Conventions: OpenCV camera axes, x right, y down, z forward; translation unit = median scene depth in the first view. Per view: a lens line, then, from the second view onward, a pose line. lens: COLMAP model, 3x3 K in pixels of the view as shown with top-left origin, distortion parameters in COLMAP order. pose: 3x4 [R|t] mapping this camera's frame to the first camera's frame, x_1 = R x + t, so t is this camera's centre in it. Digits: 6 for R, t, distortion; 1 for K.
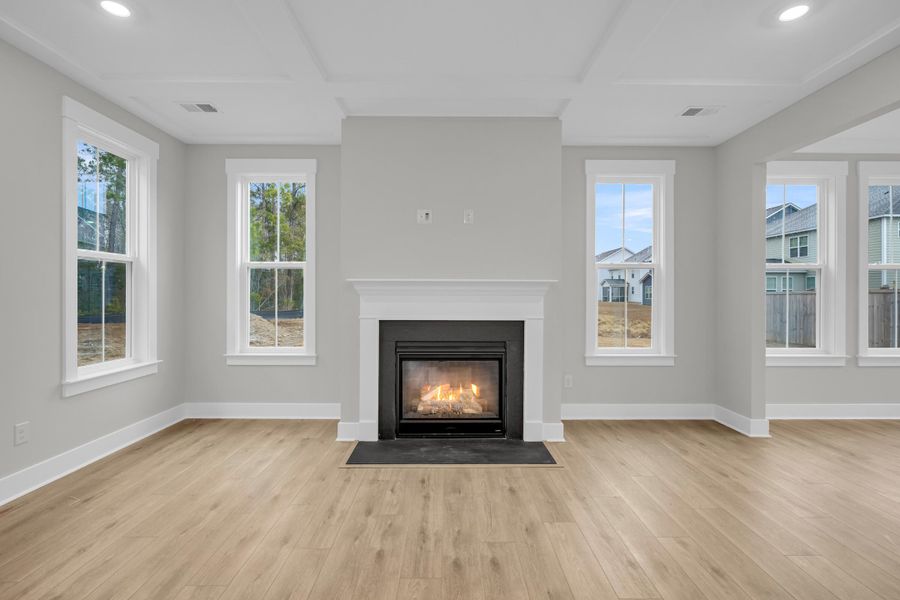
lens RADIAL K [[414.1, 0, 451.5], [0, 414.1, 293.3], [0, 0, 1]] dist [-0.002112, -0.000039]
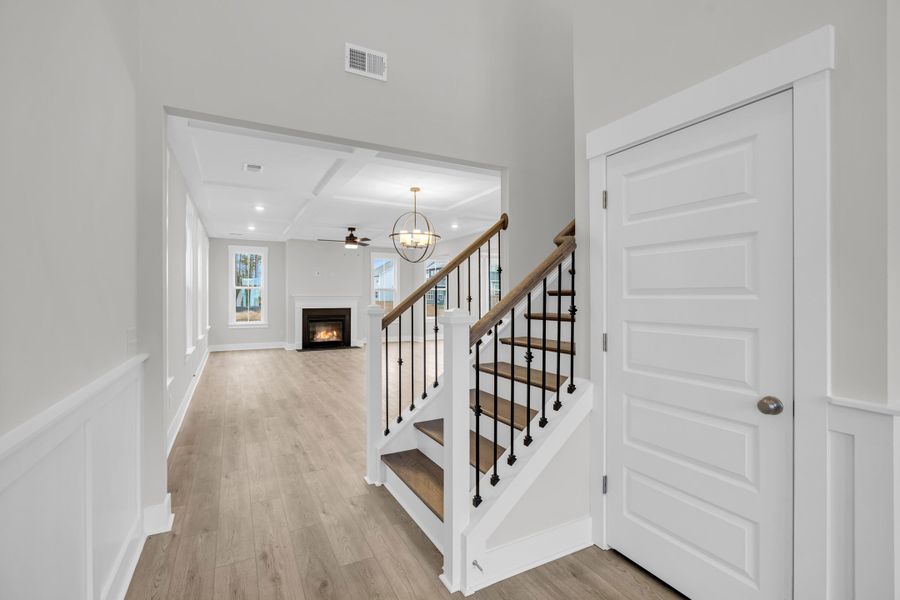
lens RADIAL K [[400.2, 0, 447.2], [0, 400.2, 298.5], [0, 0, 1]] dist [-0.000852, -0.000021]
pose [[0.885998, -0.003630, 0.463675, -0.582563], [0.000478, 0.999976, 0.006916, -0.026910], [-0.463689, -0.005906, 0.885978, -2.022014]]
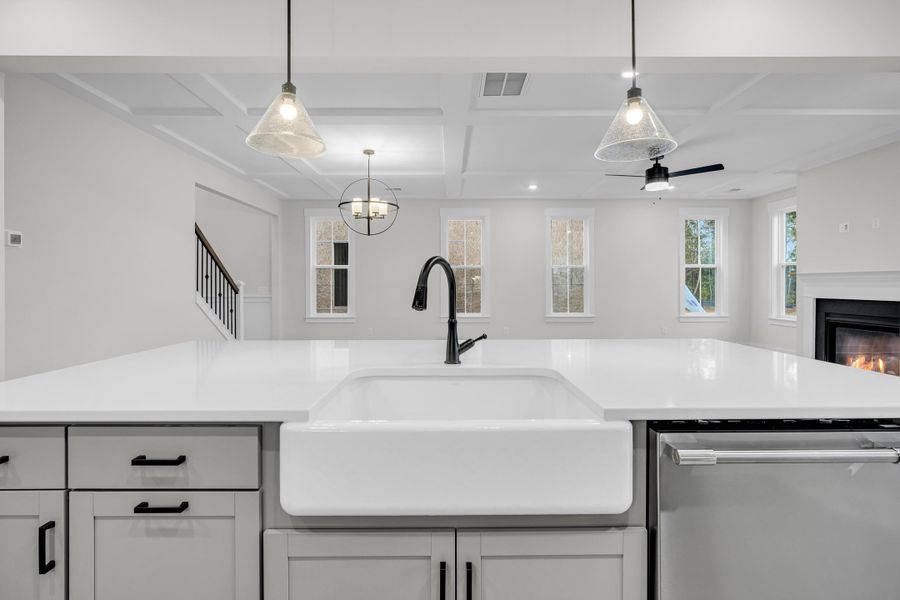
lens RADIAL K [[414.1, 0, 451.5], [0, 414.1, 293.3], [0, 0, 1]] dist [-0.002112, -0.000039]
pose [[-0.001388, 0.021475, -0.999768, 1.381218], [0.003714, 0.999763, 0.021470, 0.007189], [0.999992, -0.003683, -0.001467, -0.368298]]
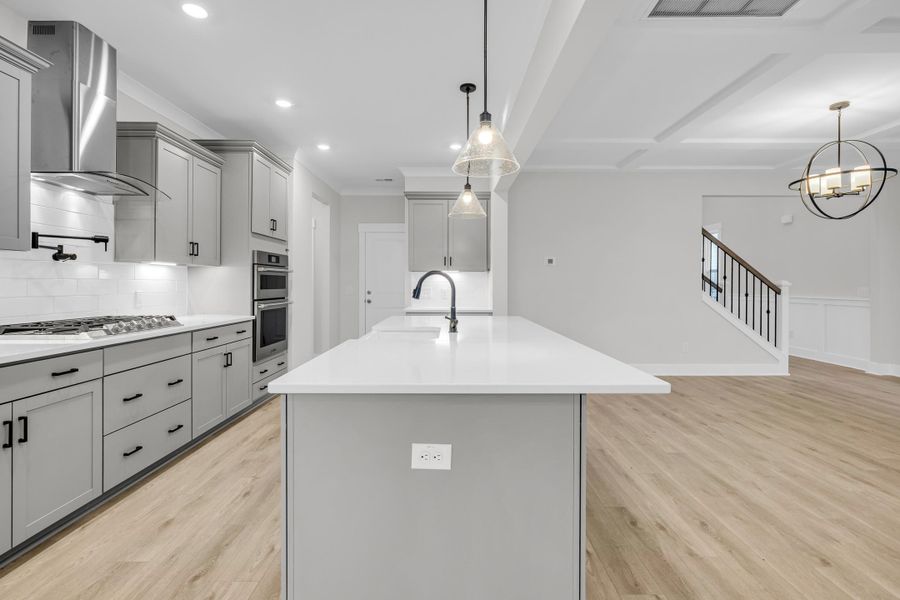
lens RADIAL K [[418.1, 0, 450.7], [0, 418.1, 285.6], [0, 0, 1]] dist [-0.000782, 0.000557]
pose [[-0.999997, -0.001529, 0.001925, 0.950501], [-0.001525, 0.999997, 0.001906, 0.006837], [-0.001928, 0.001904, -0.999996, 0.377258]]
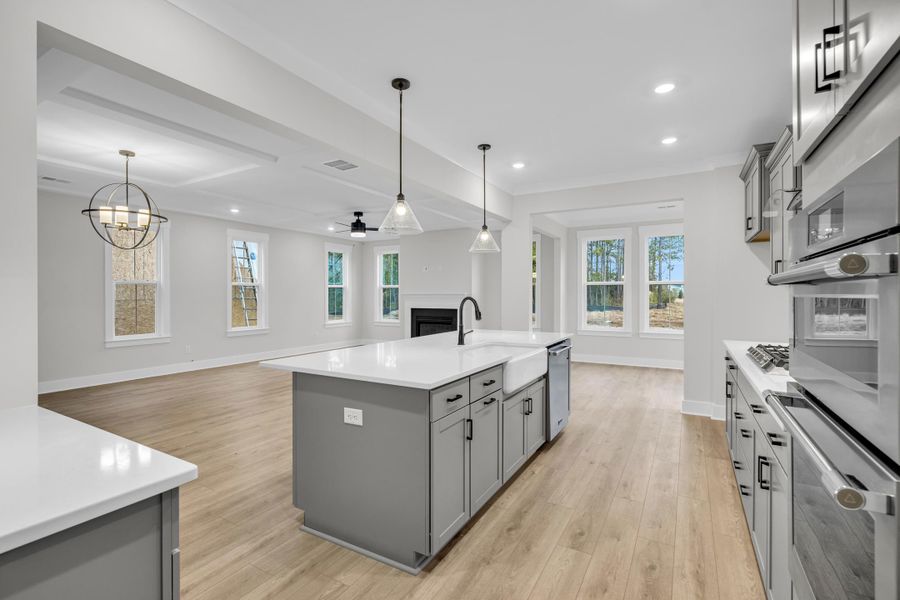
lens RADIAL K [[410.8, 0, 451.5], [0, 410.8, 296.7], [0, 0, 1]] dist [-0.009389, -0.000091]
pose [[0.865631, 0.000593, -0.500683, 1.396477], [0.002209, 0.999985, 0.005004, -0.023101], [0.500678, -0.005438, 0.865616, -1.189207]]
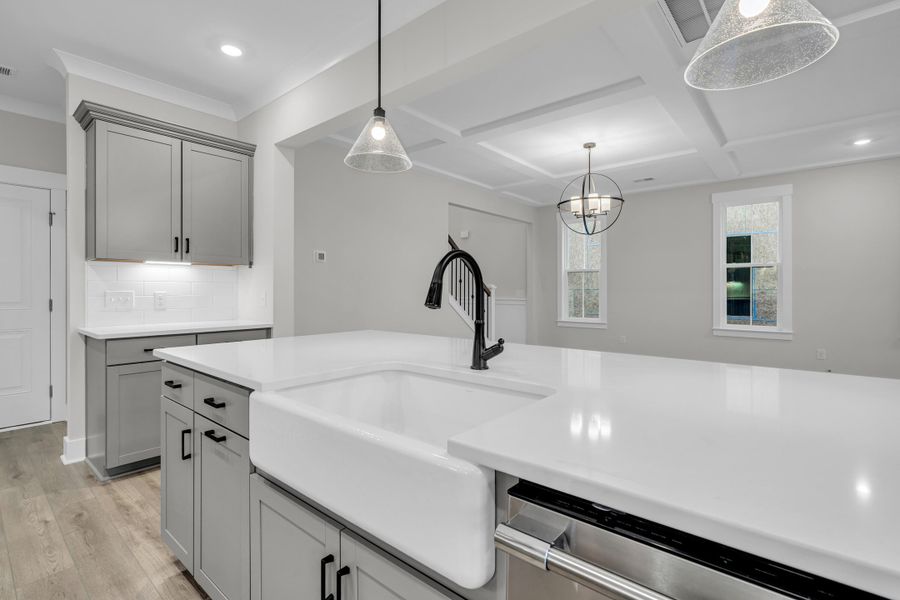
lens RADIAL K [[420.8, 0, 451.8], [0, 420.8, 294.2], [0, 0, 1]] dist [-0.021028, 0.000005]
pose [[-0.647947, 0.006924, -0.761654, 1.264304], [0.000326, 0.999961, 0.008814, 0.016012], [0.761685, 0.005463, -0.647924, -0.129469]]
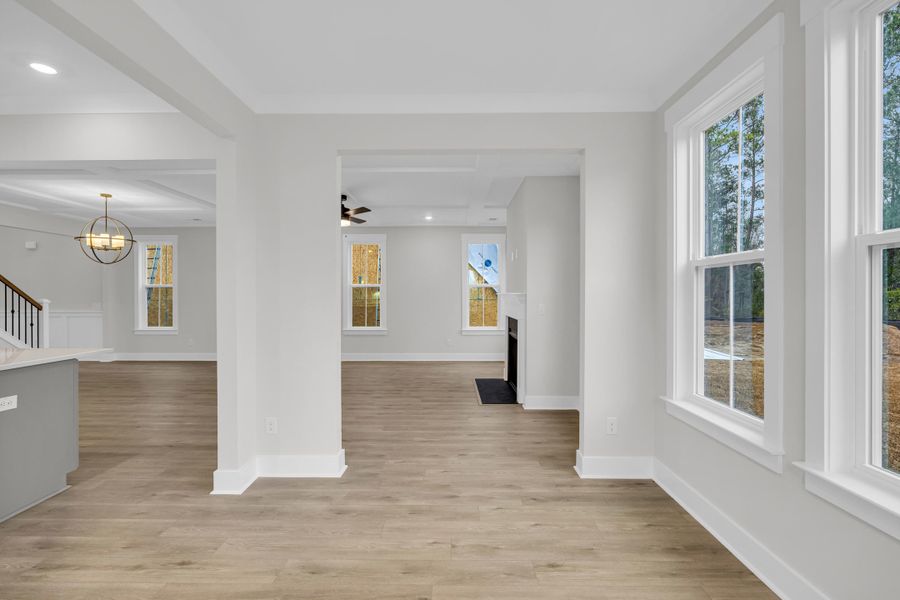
lens RADIAL K [[415.2, 0, 450.6], [0, 415.2, 297.6], [0, 0, 1]] dist [-0.001073, -0.000155]
pose [[-0.016078, 0.003147, -0.999866, 1.658659], [0.002256, 0.999993, 0.003111, -0.021013], [0.999868, -0.002205, -0.016085, 0.771894]]
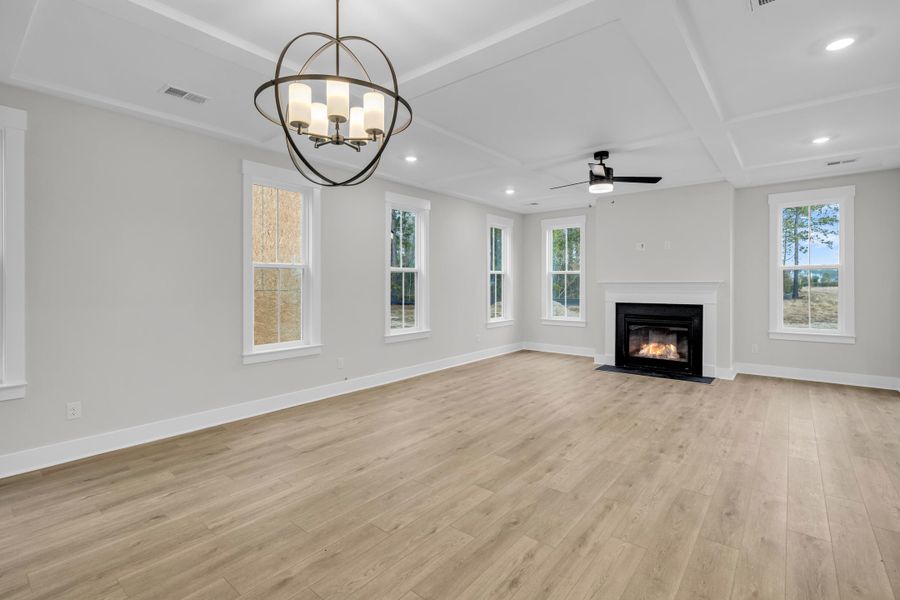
lens RADIAL K [[418.1, 0, 450.7], [0, 418.1, 285.6], [0, 0, 1]] dist [-0.000782, 0.000557]
pose [[0.771847, -0.001810, -0.635806, 0.462852], [0.006452, 0.999967, 0.004986, -0.027733], [0.635775, -0.007950, 0.771833, -0.965953]]
